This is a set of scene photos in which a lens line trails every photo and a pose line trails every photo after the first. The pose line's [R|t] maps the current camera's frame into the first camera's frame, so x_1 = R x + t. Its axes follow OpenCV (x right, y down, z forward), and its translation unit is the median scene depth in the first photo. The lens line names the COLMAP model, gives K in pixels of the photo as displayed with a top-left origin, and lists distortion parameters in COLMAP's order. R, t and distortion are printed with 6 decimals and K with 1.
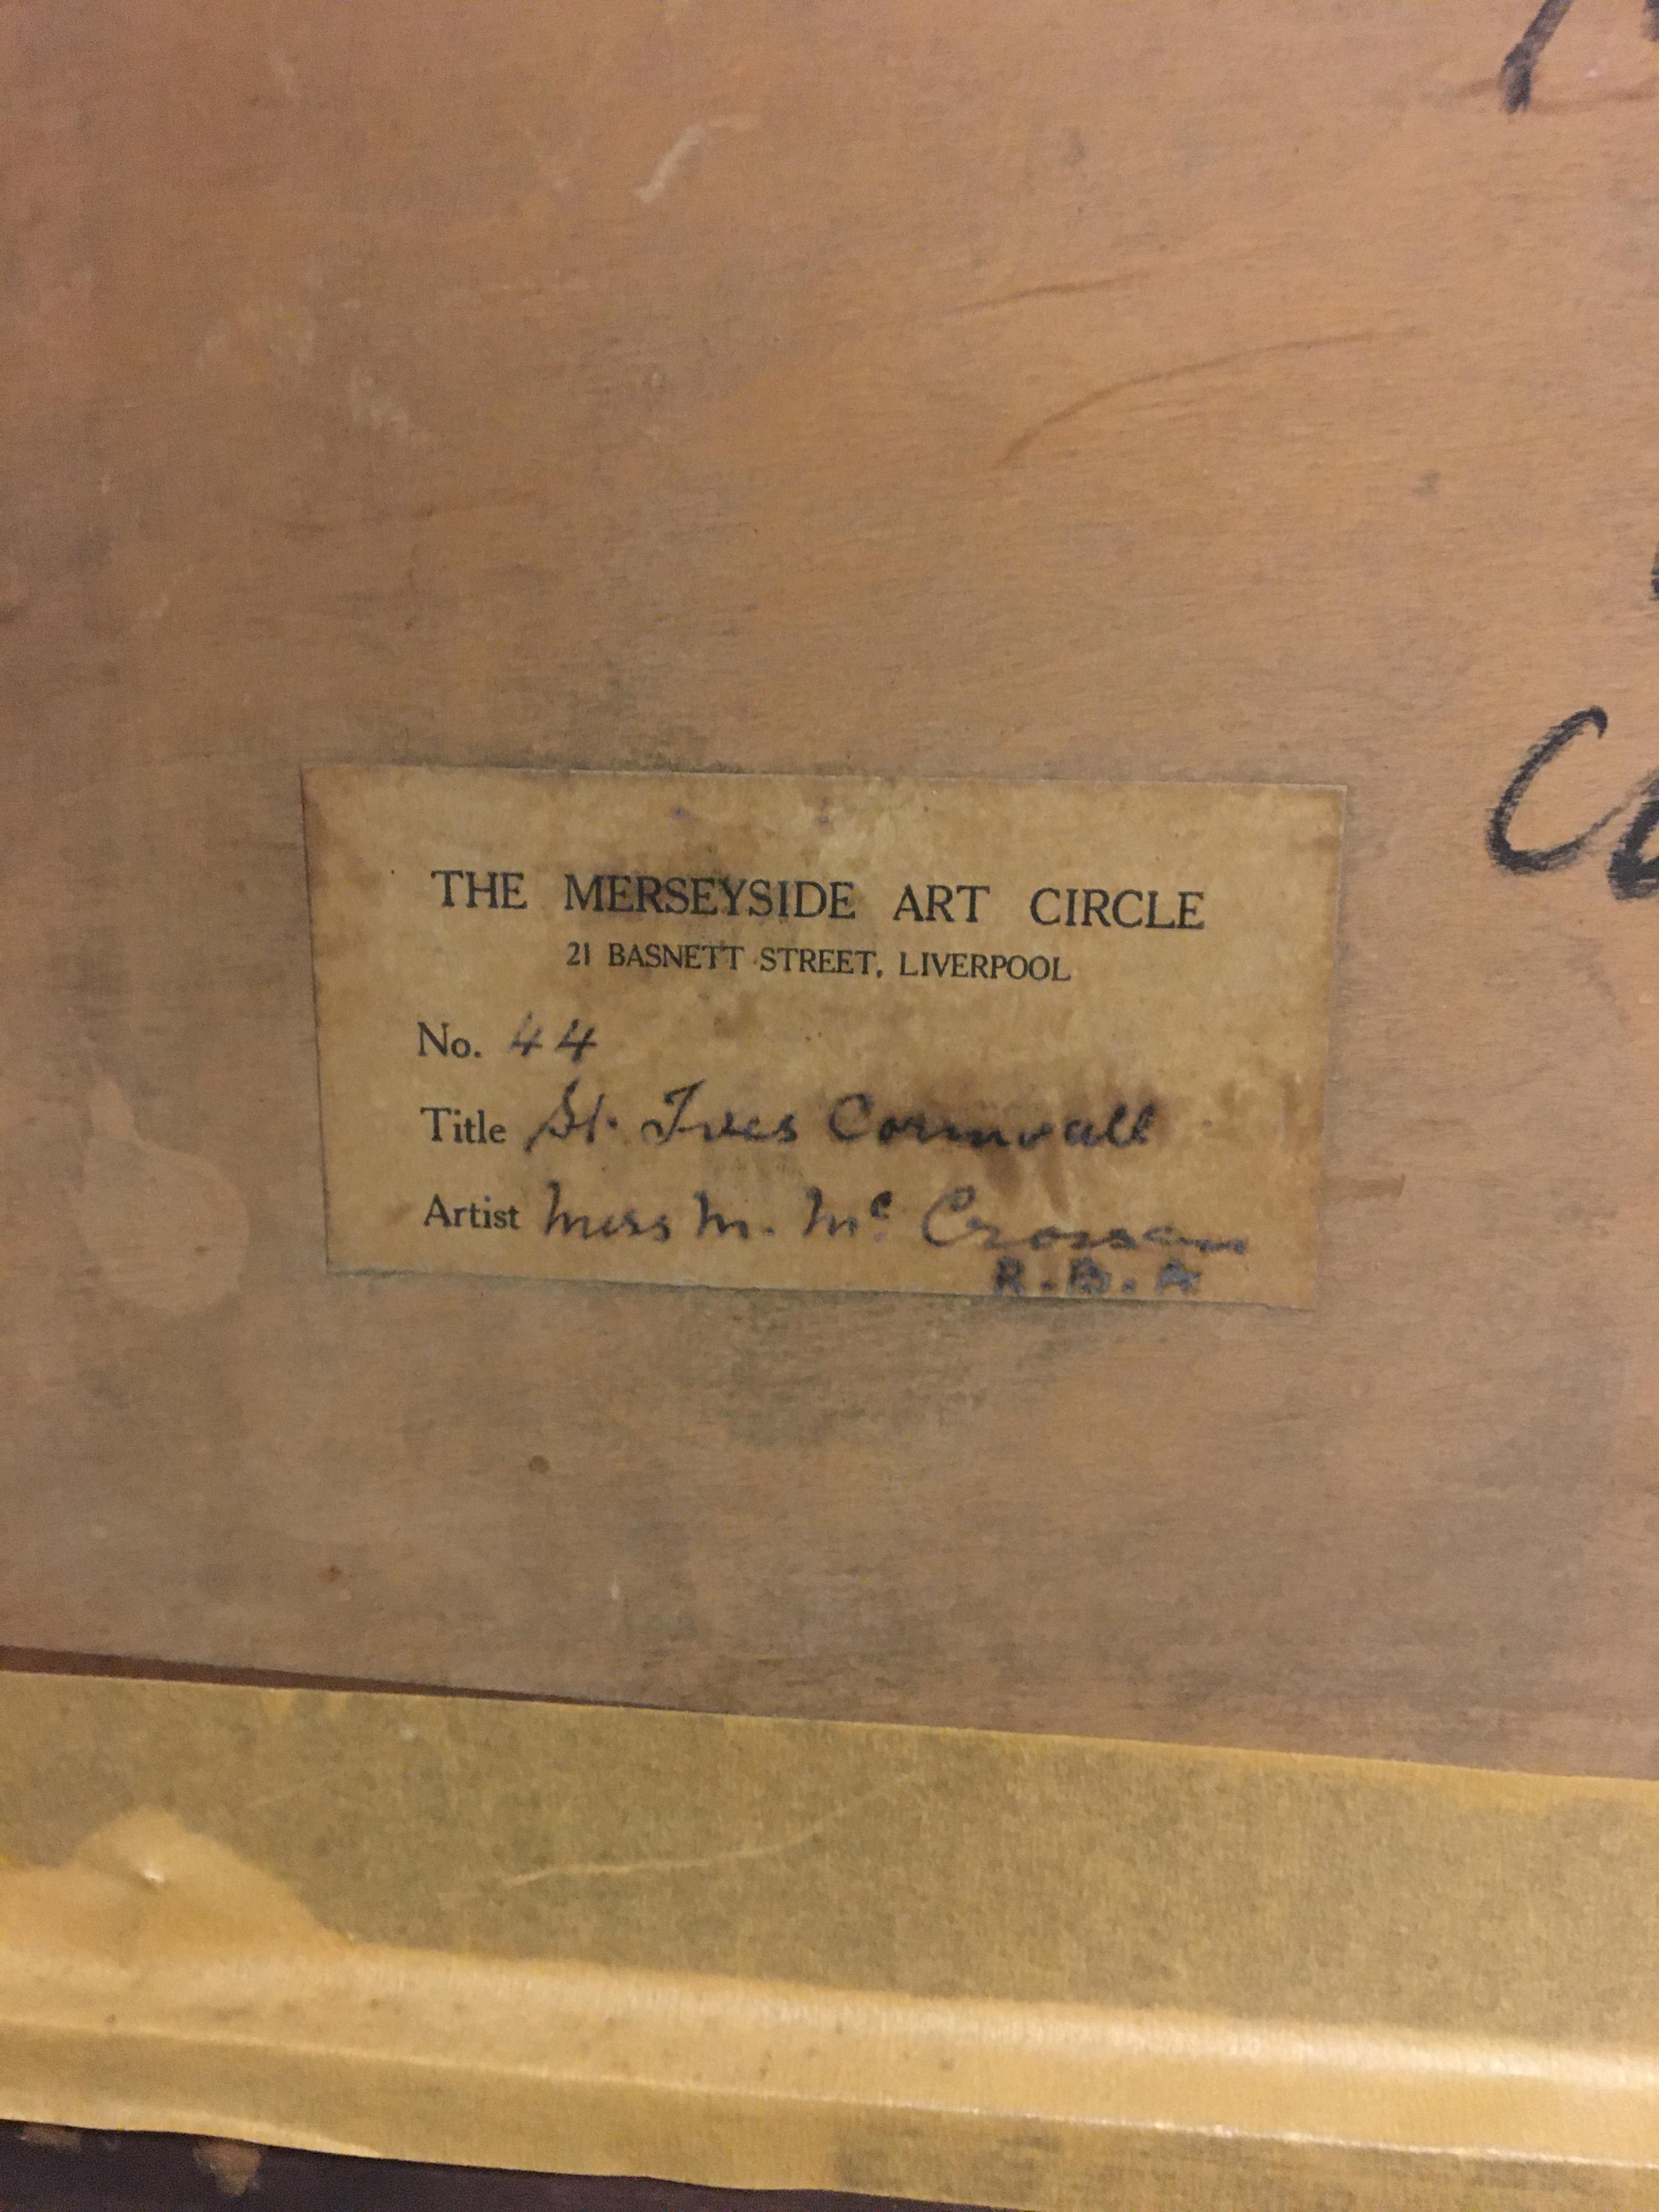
lens RADIAL K [[1859.9, 0, 828.4], [0, 1859.9, 1107.3], [0, 0, 1]] dist [0.000581, -0.005177]
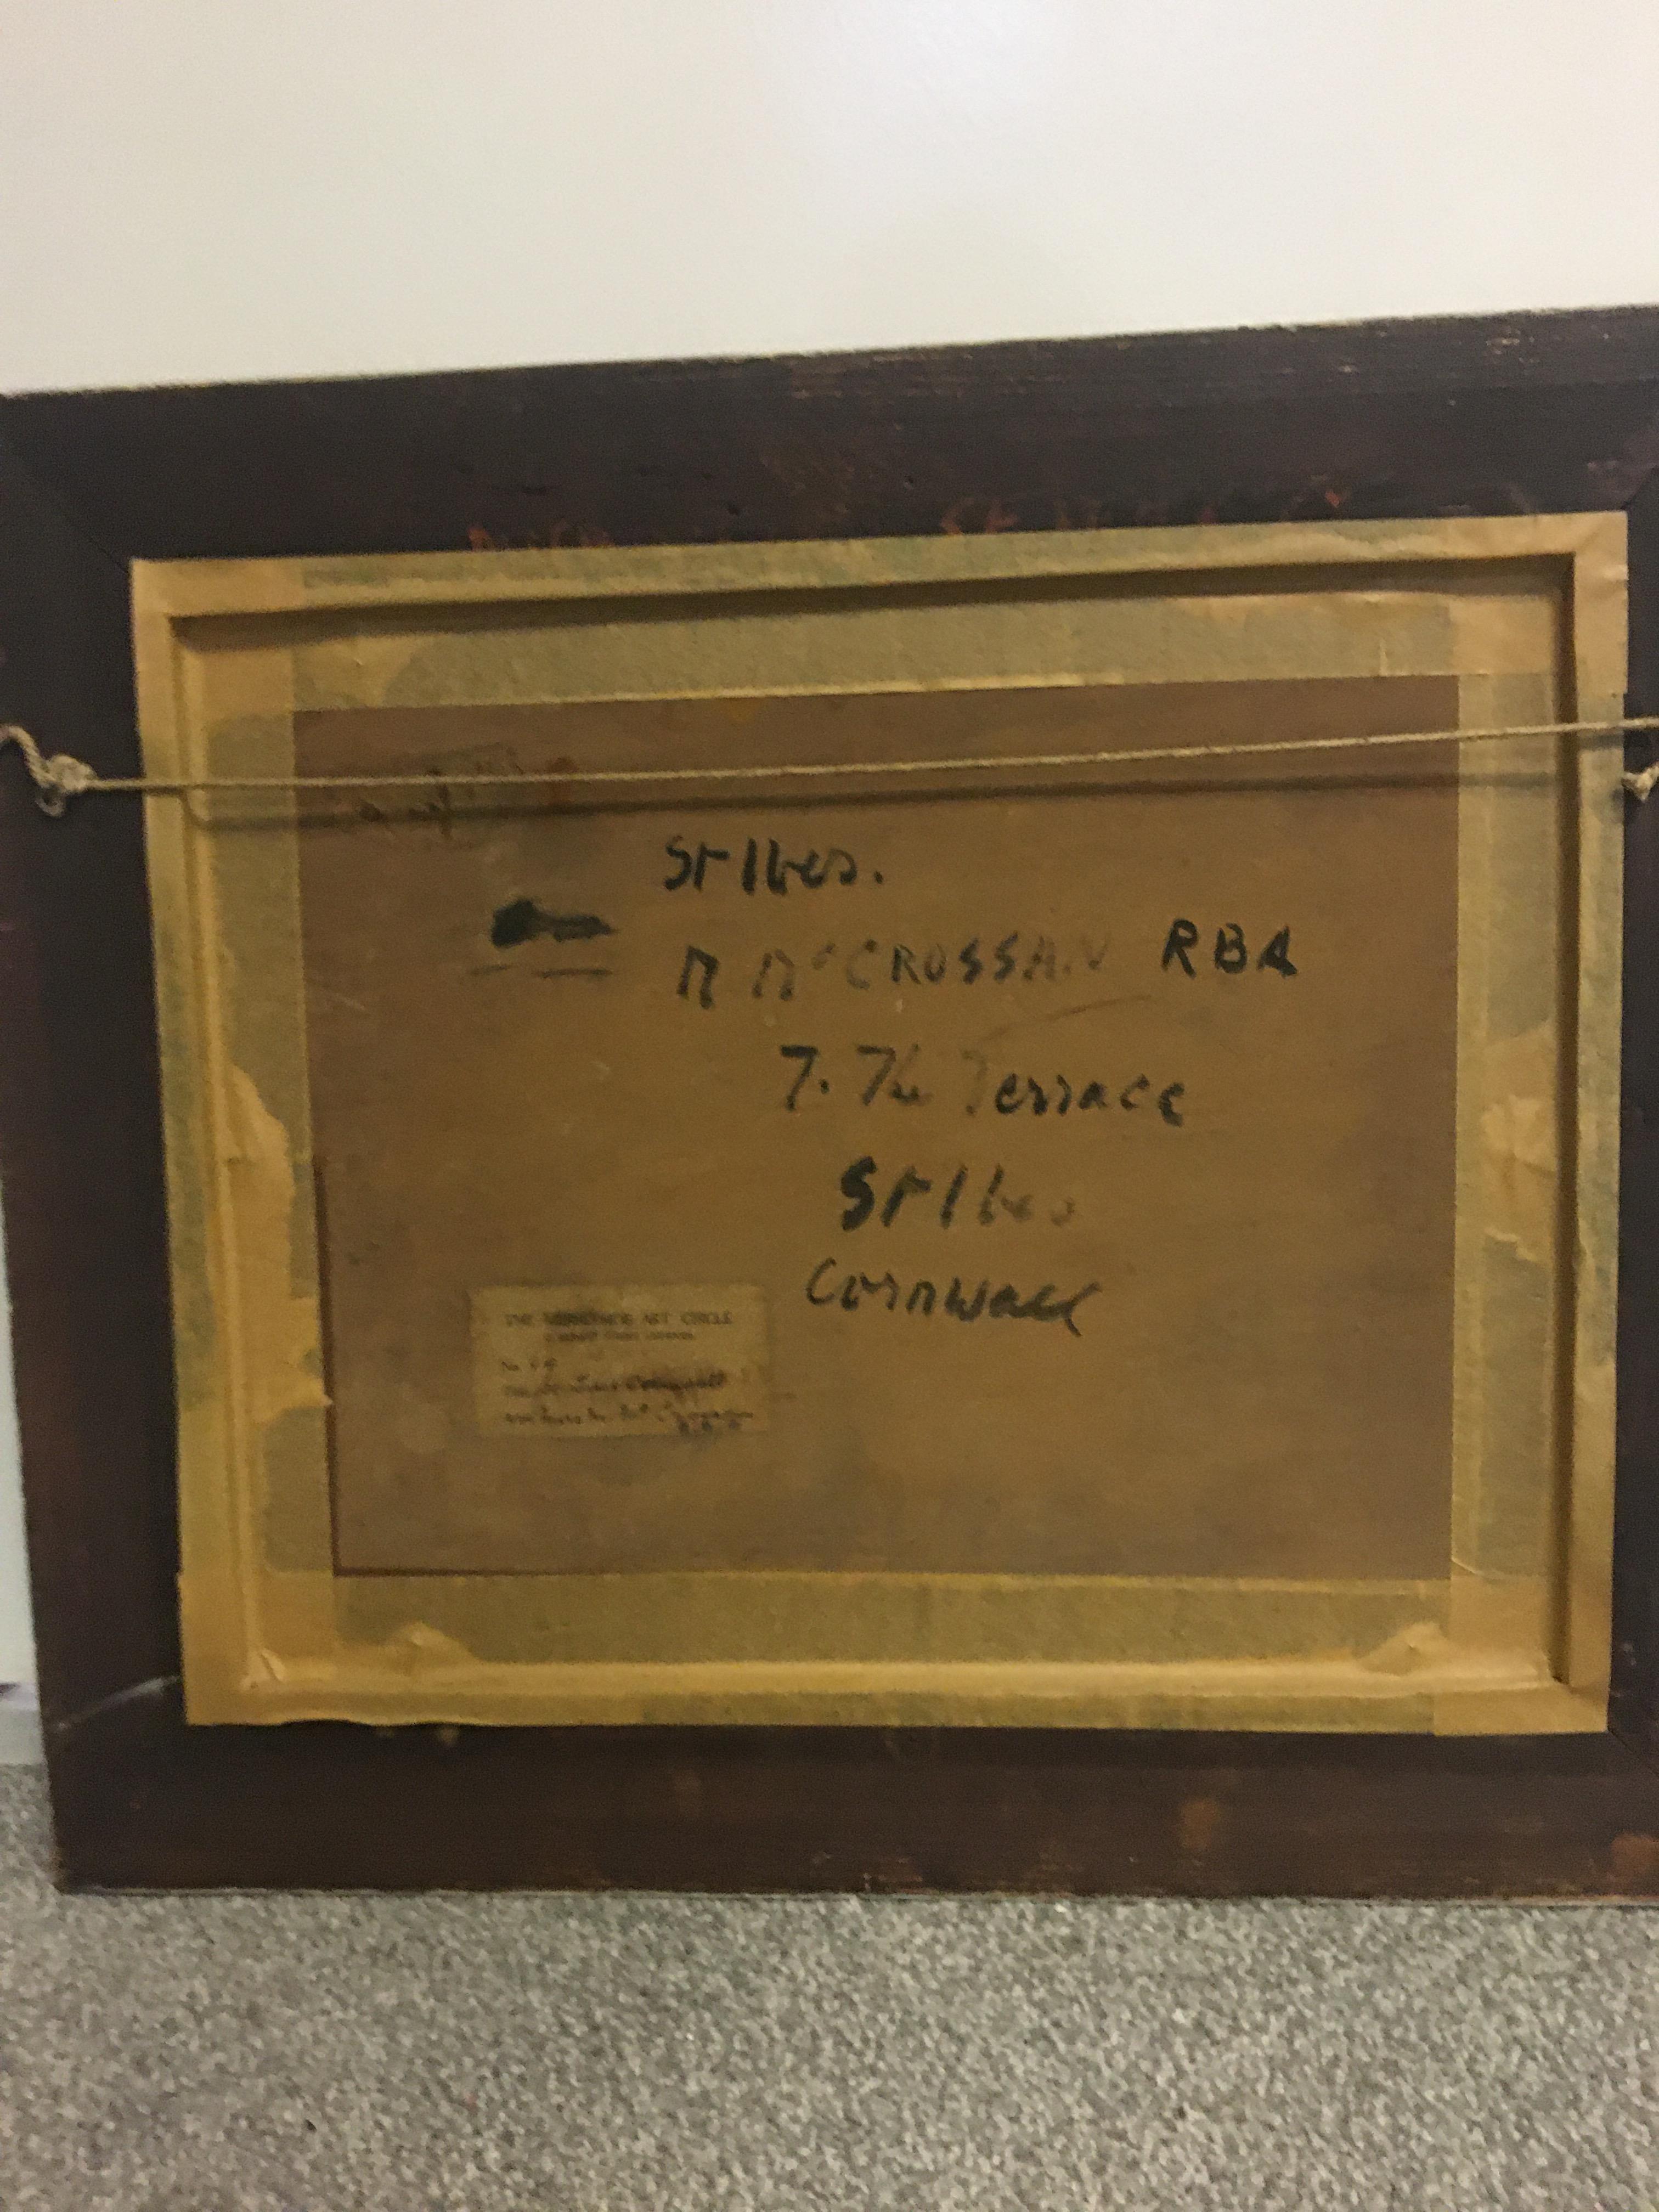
lens RADIAL K [[1859.9, 0, 829.2], [0, 1859.9, 1104.7], [0, 0, 1]] dist [0.000581, -0.005177]
pose [[0.997982, -0.046094, 0.043679, 0.237928], [0.050561, 0.992930, -0.107393, -0.112390], [-0.038420, 0.109384, 0.993257, -2.358663]]
